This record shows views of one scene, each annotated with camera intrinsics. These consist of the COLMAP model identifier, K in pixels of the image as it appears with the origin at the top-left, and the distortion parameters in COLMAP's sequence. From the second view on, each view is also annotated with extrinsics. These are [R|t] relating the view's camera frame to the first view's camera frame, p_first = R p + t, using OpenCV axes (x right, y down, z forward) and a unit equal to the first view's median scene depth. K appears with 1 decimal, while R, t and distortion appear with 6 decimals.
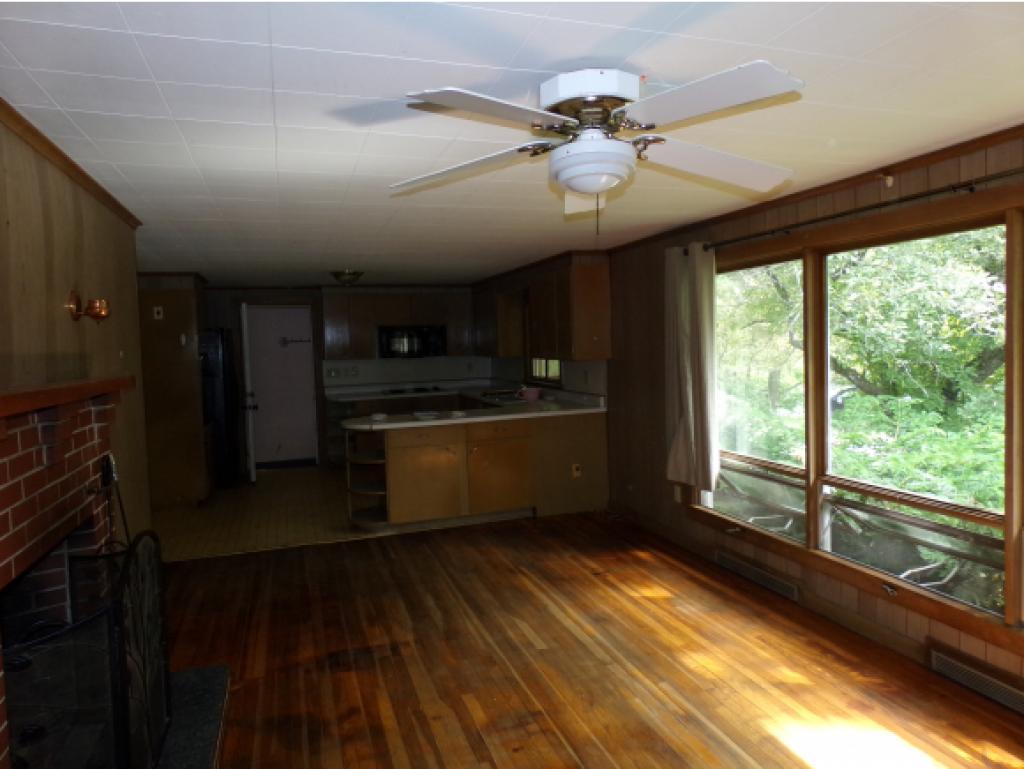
lens RADIAL K [[703.2, 0, 512.4], [0, 703.2, 382.5], [0, 0, 1]] dist [-0.010033, -0.001575]
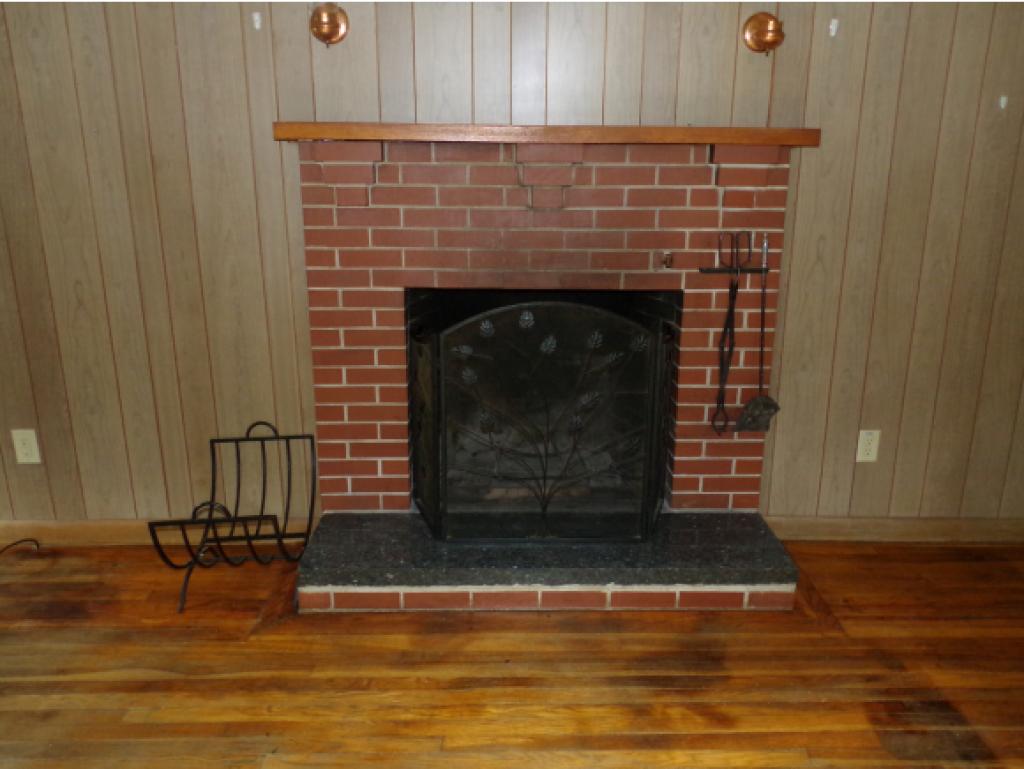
lens RADIAL K [[832.1, 0, 512.6], [0, 832.1, 384.3], [0, 0, 1]] dist [0.014993, -0.033454]
pose [[-0.286616, 0.295728, -0.911261, 0.351017], [-0.051146, 0.945087, 0.322792, -0.018595], [0.956679, 0.139125, -0.255752, 0.885294]]
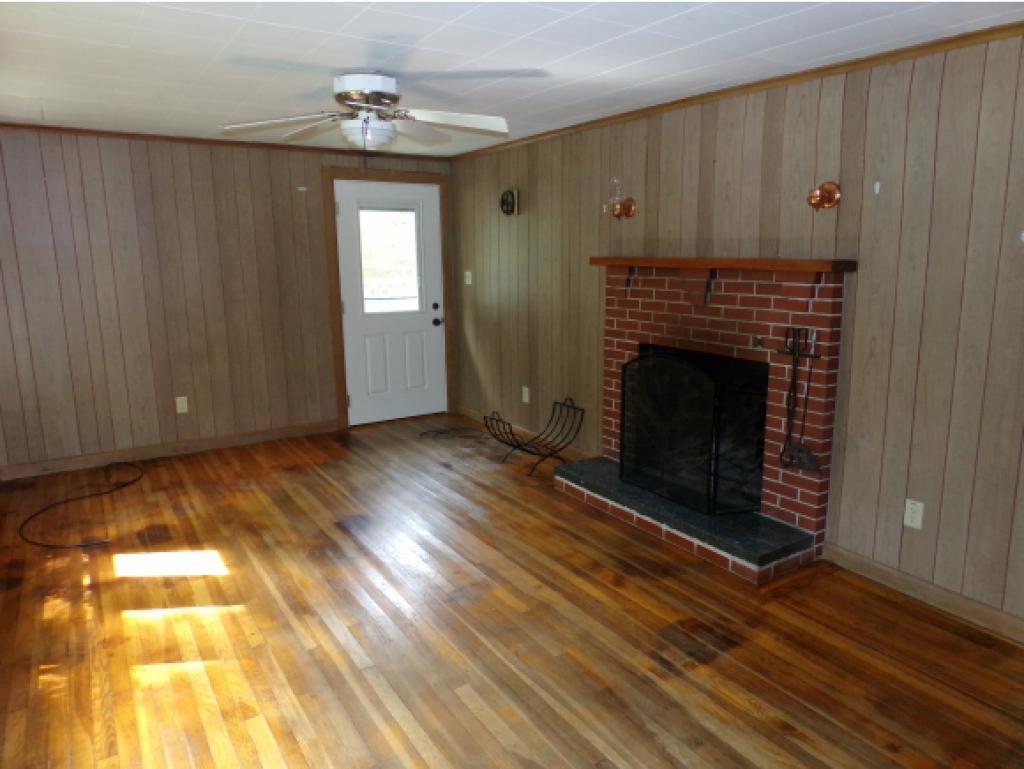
lens RADIAL K [[703.2, 0, 513.5], [0, 703.2, 382.9], [0, 0, 1]] dist [-0.010033, -0.001575]
pose [[-0.967825, 0.089449, -0.235188, 0.141508], [0.029021, 0.968125, 0.248782, -0.094255], [0.249945, 0.233952, -0.939571, 1.733241]]
